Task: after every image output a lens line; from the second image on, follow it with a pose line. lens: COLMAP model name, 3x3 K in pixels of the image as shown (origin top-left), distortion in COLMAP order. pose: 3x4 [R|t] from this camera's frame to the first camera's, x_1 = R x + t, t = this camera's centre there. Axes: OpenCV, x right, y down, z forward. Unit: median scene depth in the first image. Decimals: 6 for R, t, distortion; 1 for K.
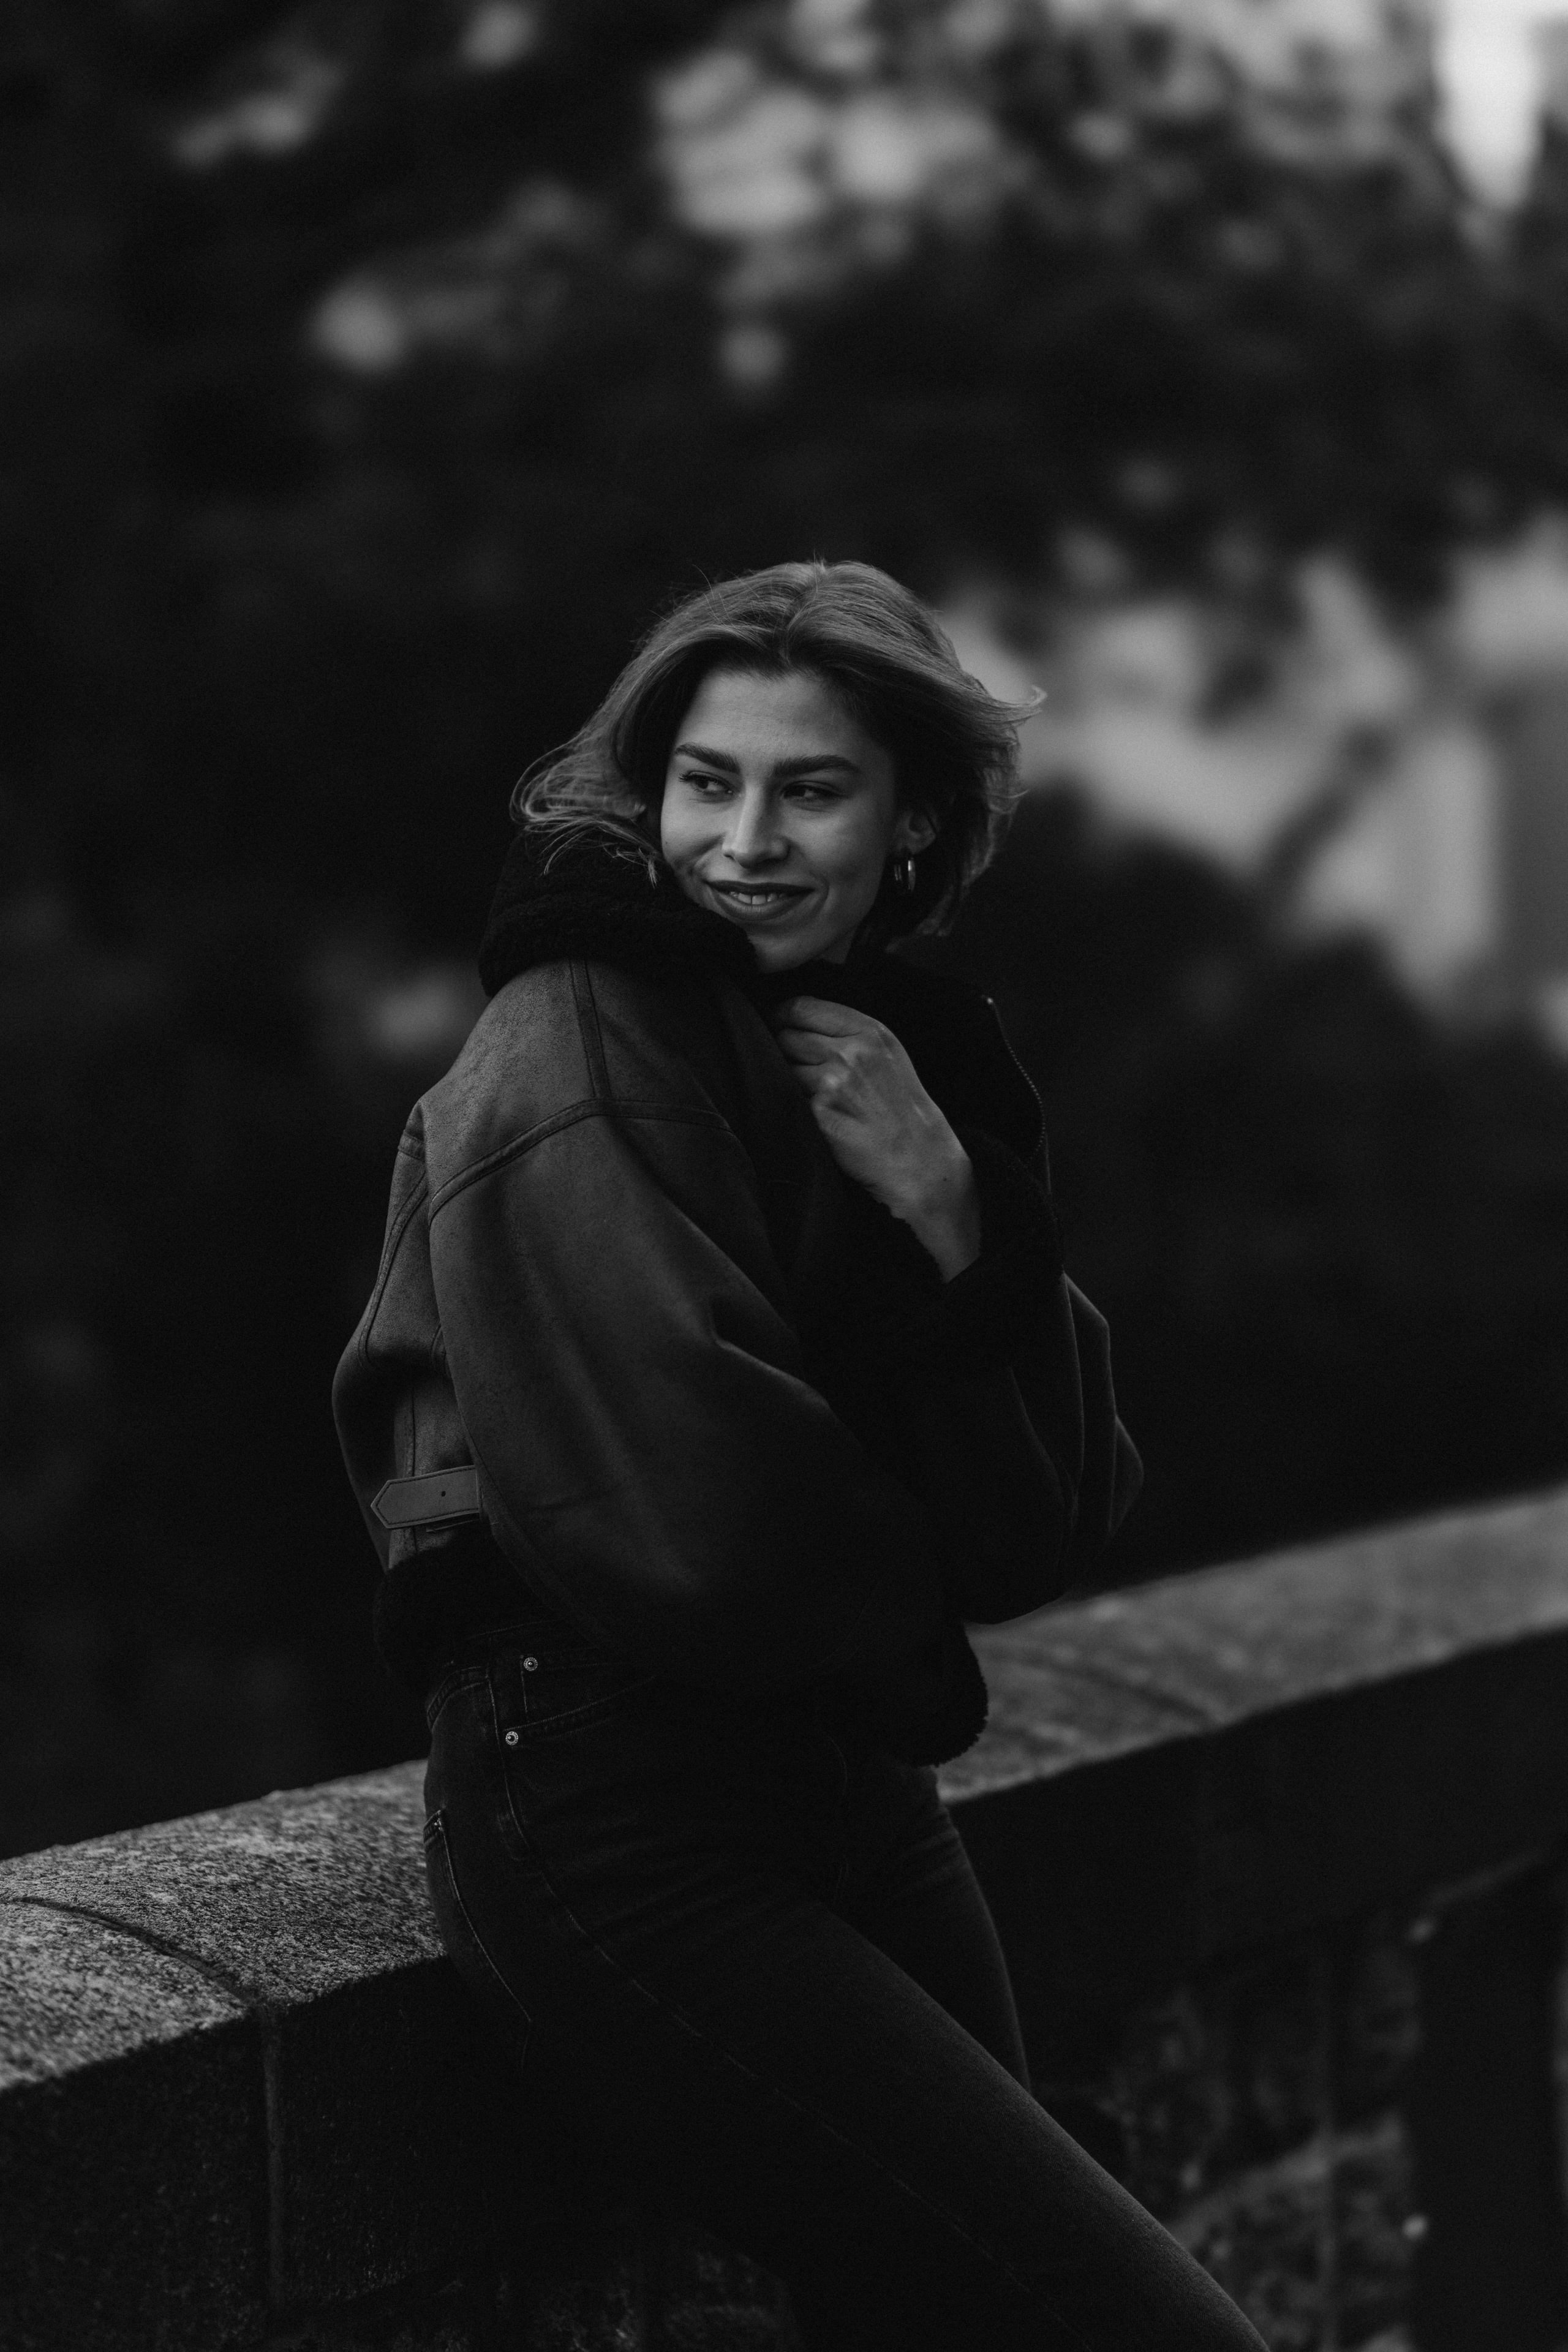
lens RADIAL K [[5644.2, 0, 784.0], [0, 5644.2, 1176.0], [0, 0, 1]] dist [-0.034756, 0.462538]
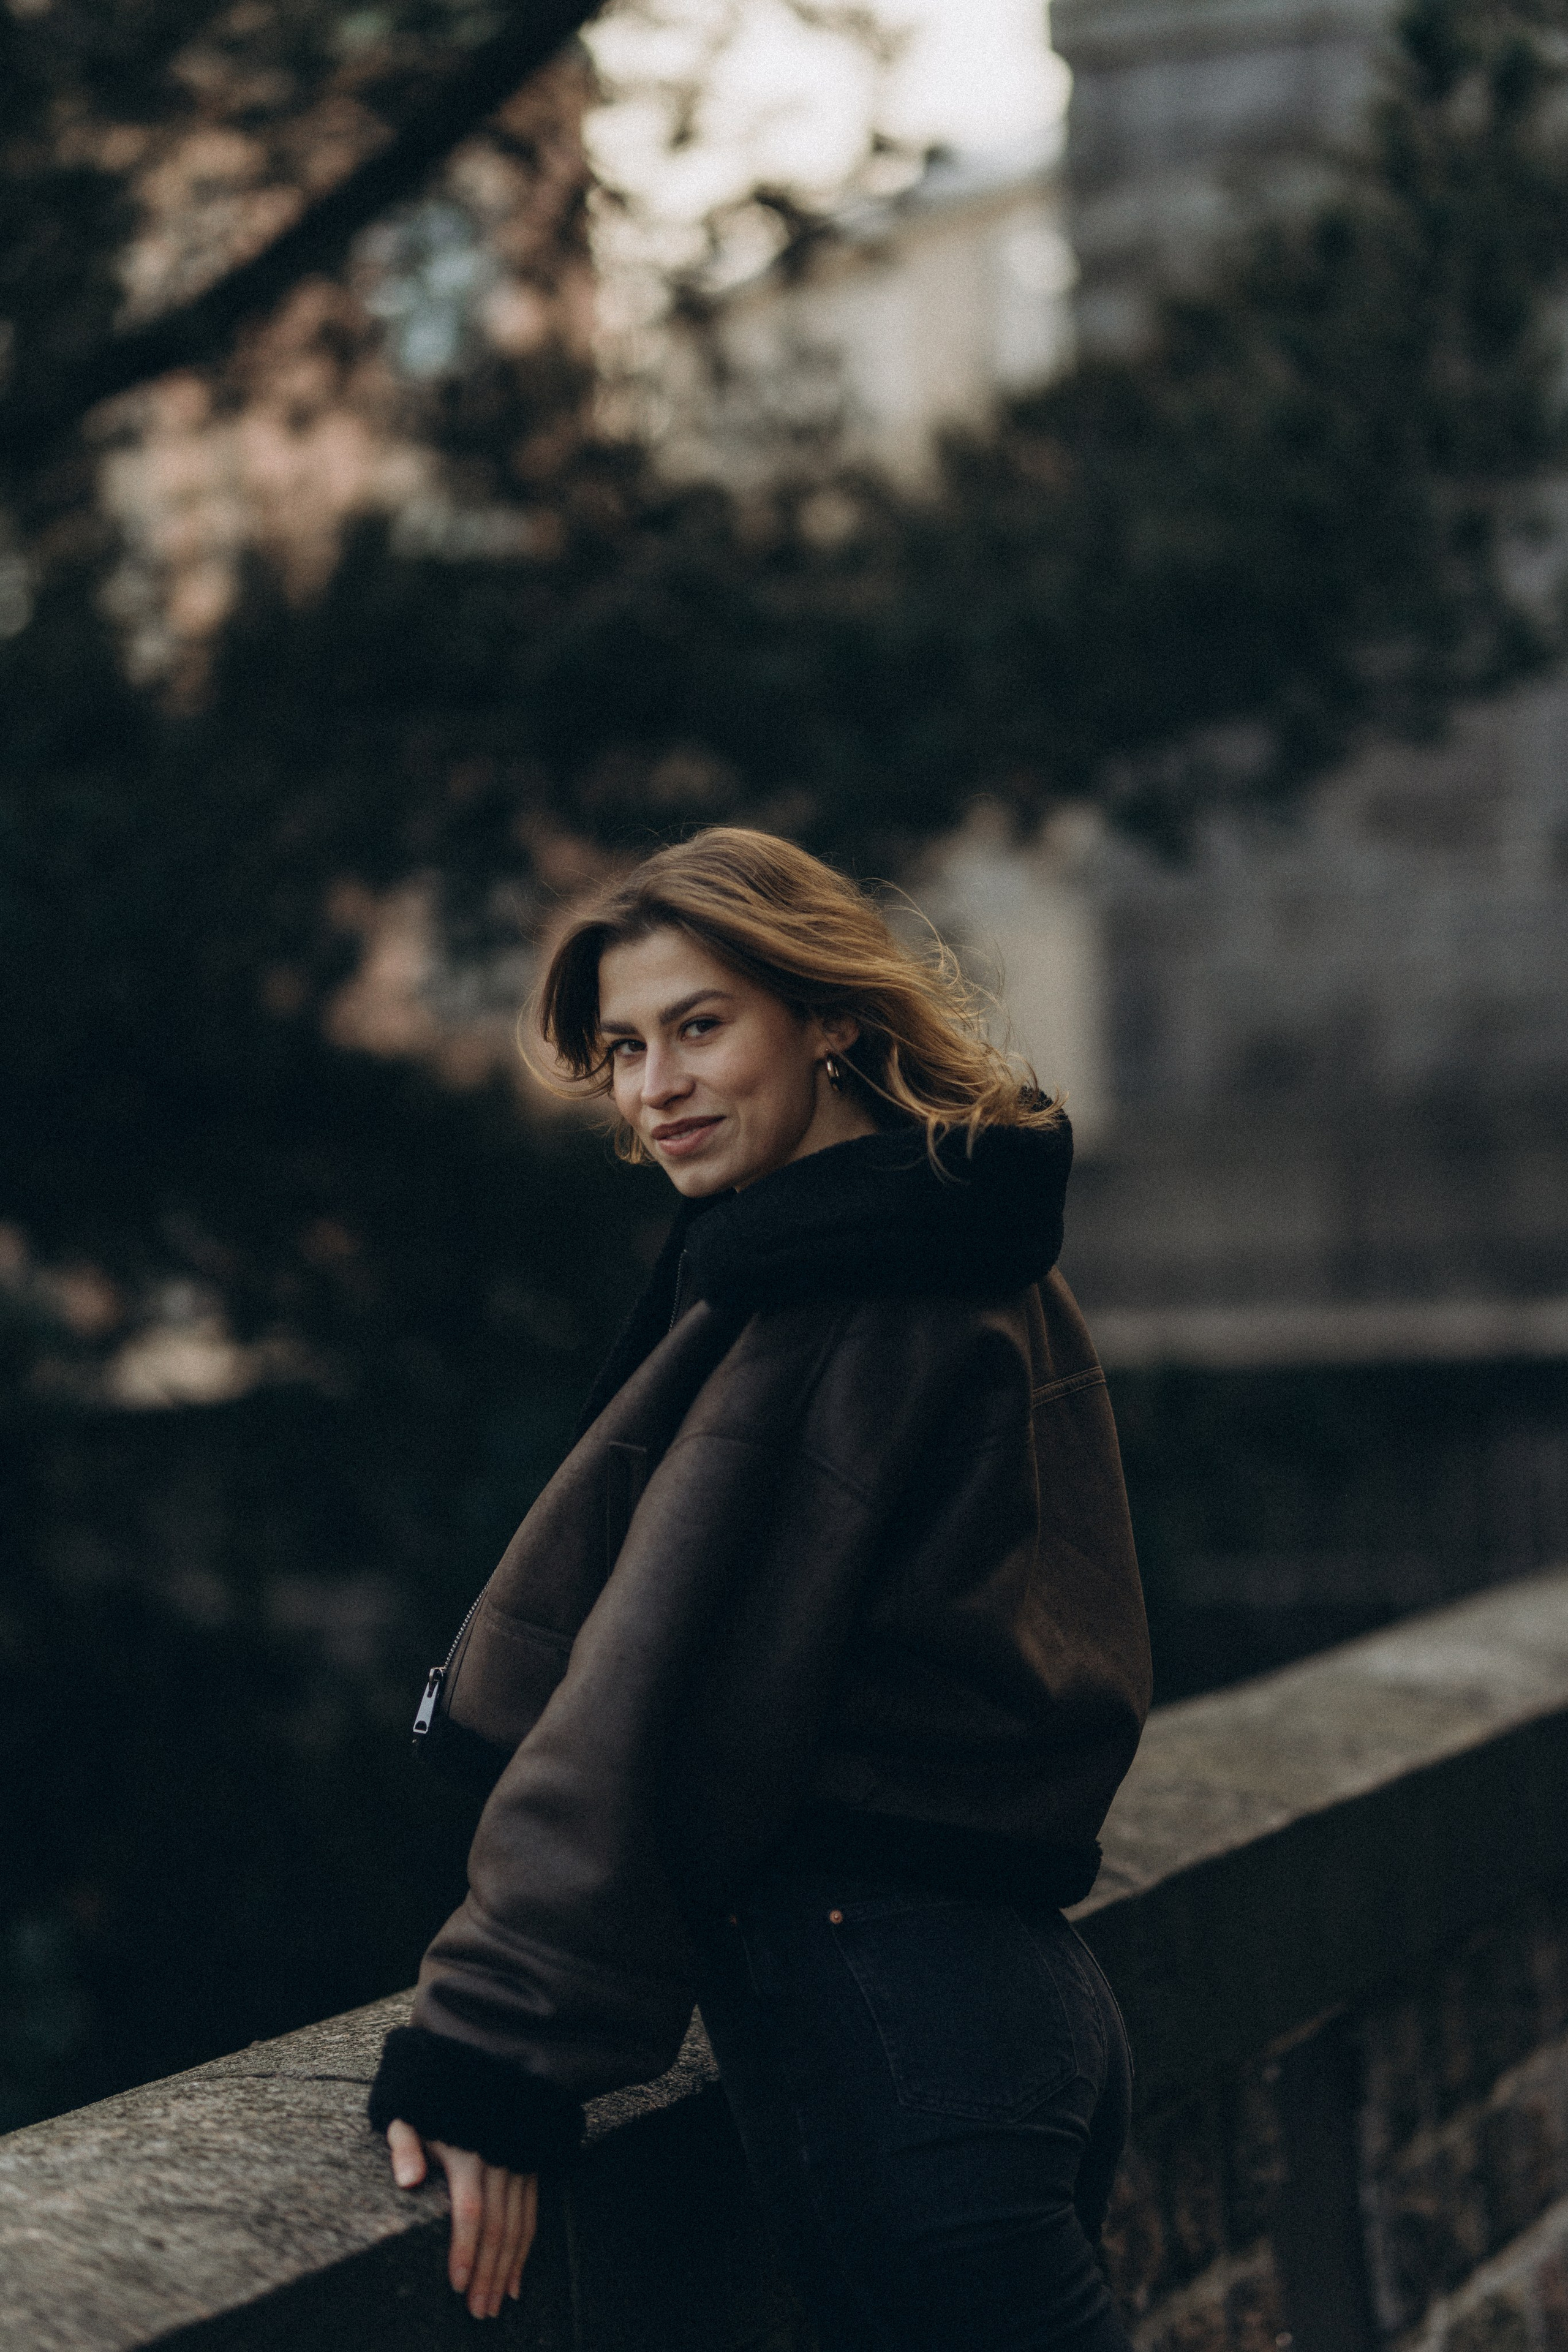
lens RADIAL K [[5557.1, 0, 784.0], [0, 5557.1, 1176.0], [0, 0, 1]] dist [0.828818, -9.300128]
pose [[0.987536, -0.039009, 0.152485, -0.162584], [0.046505, 0.997863, -0.045905, 0.002946], [-0.150369, 0.052424, 0.987239, -0.114298]]
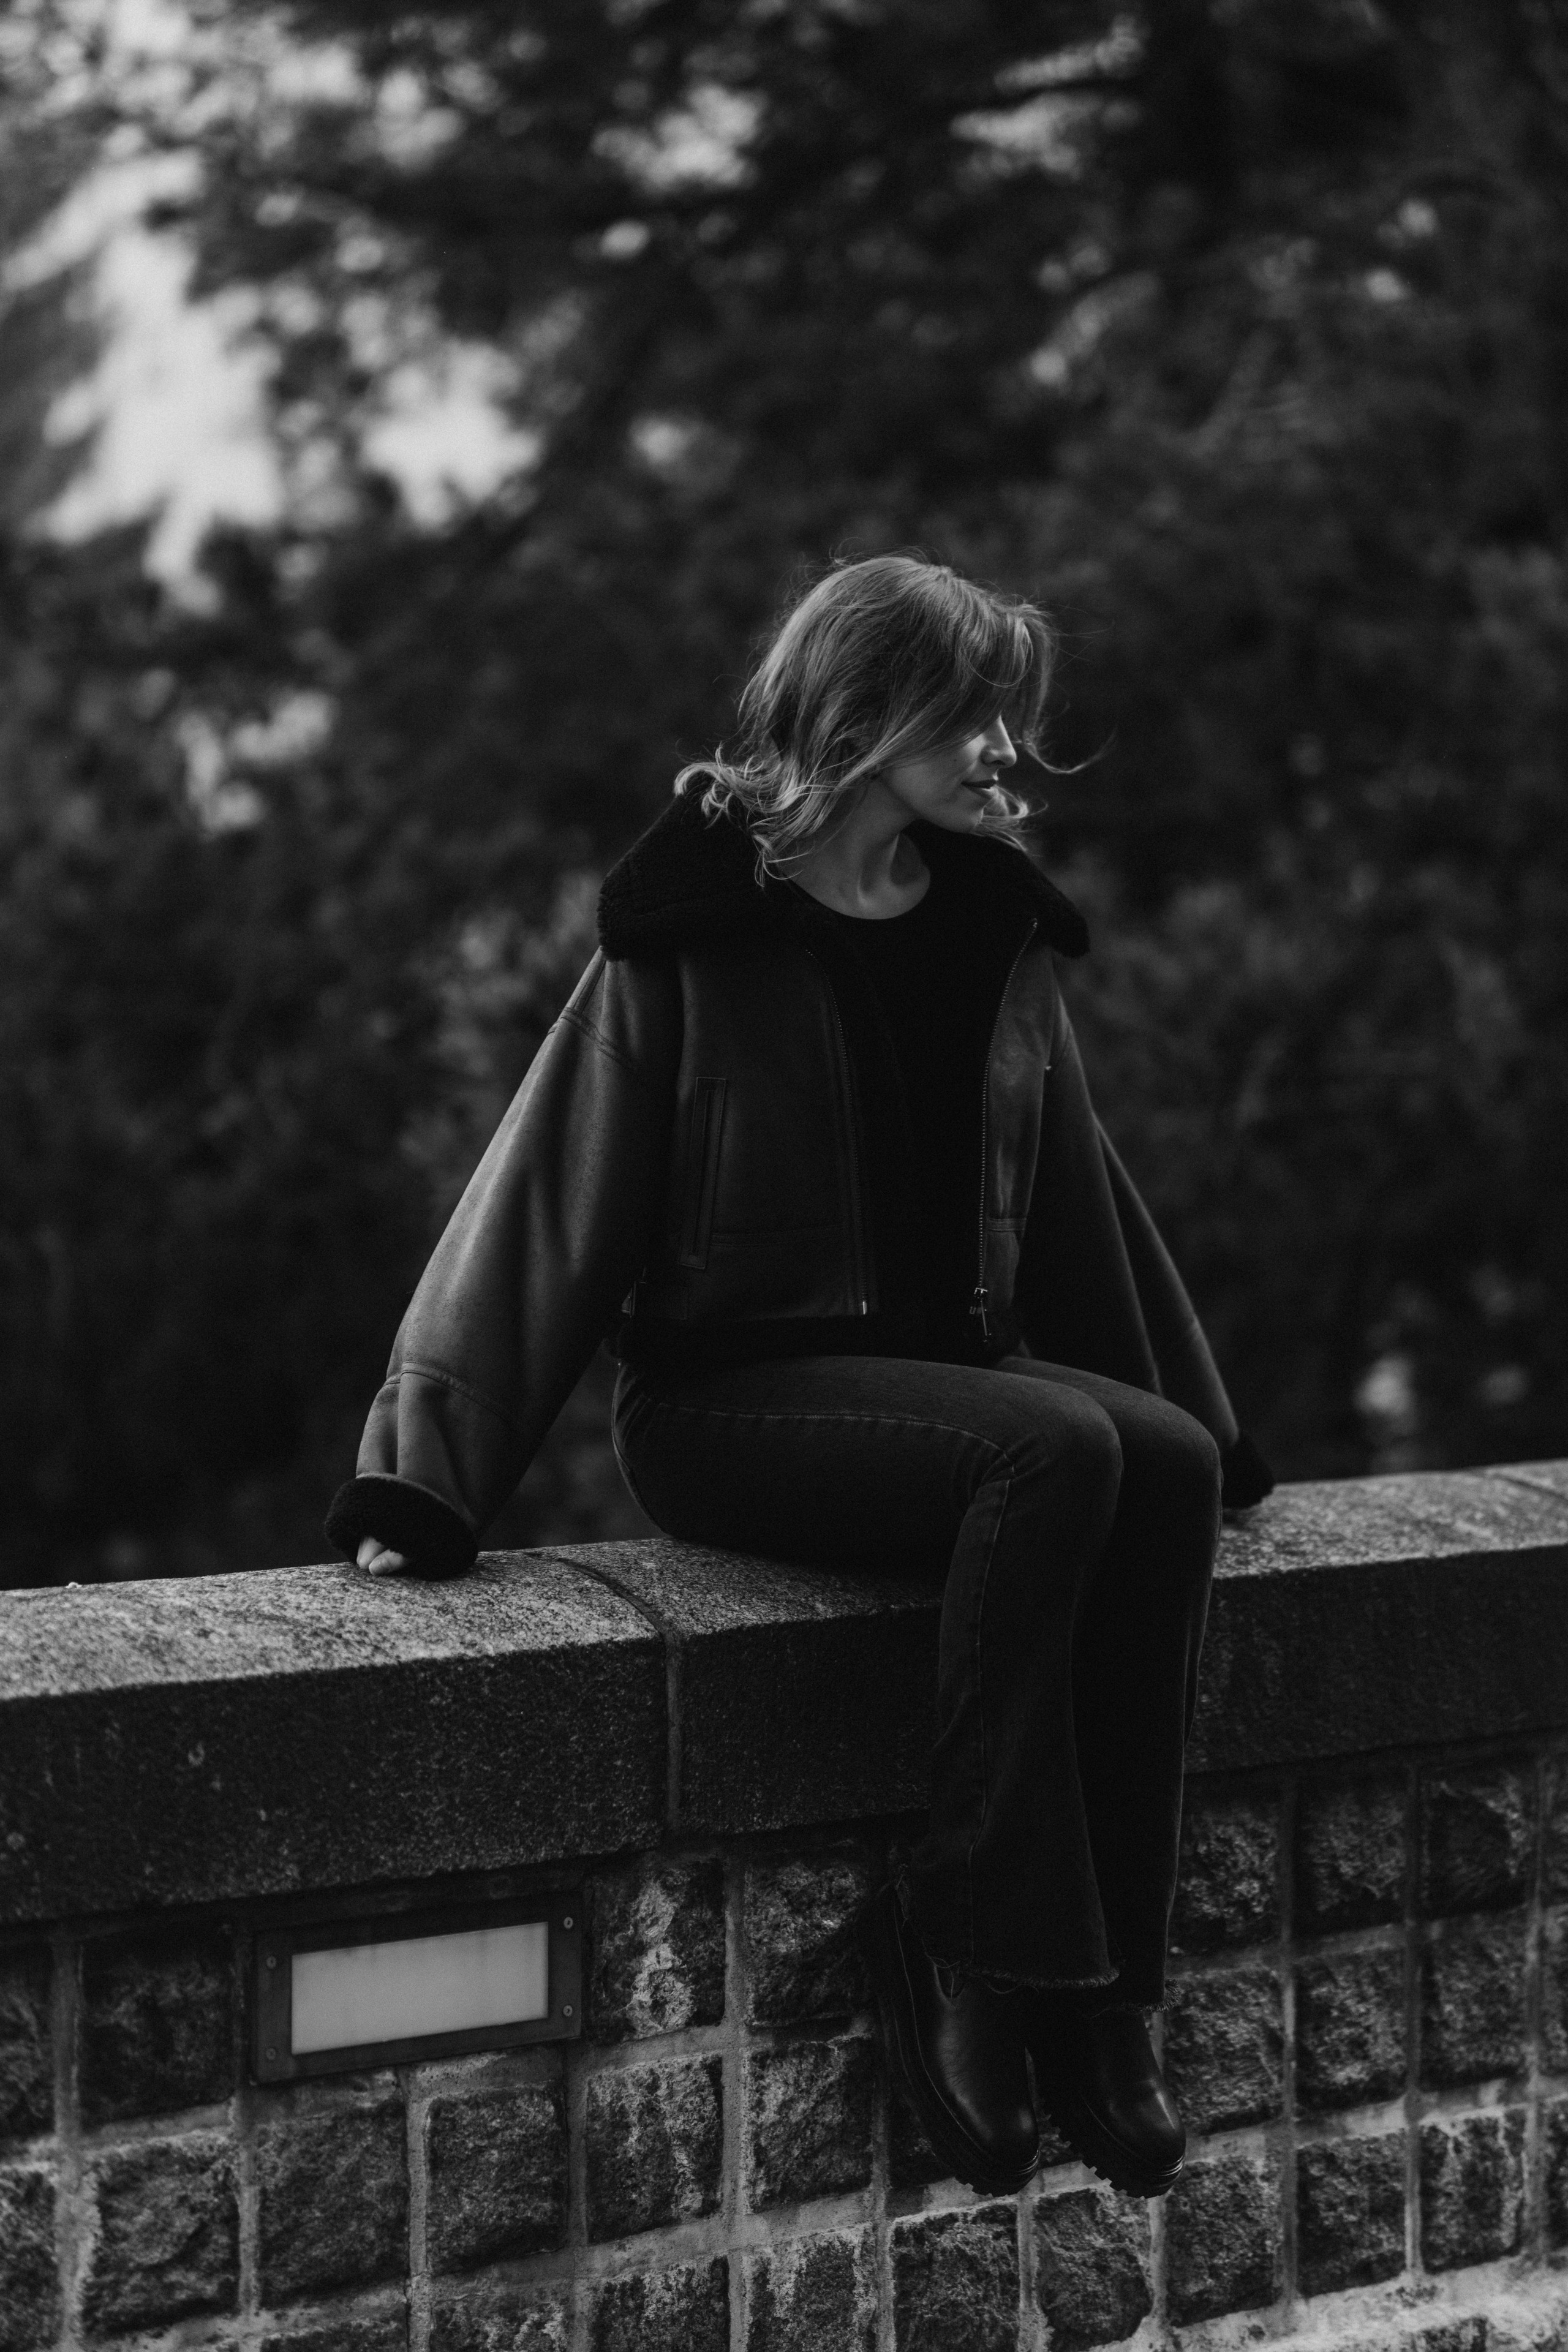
lens RADIAL K [[5644.2, 0, 784.0], [0, 5644.2, 1176.0], [0, 0, 1]] dist [-0.034756, 0.462538]
pose [[0.934202, 0.039317, -0.354572, 0.362802], [-0.036171, 0.999225, 0.015499, -0.001964], [0.354907, -0.001654, 0.934900, -0.326327]]
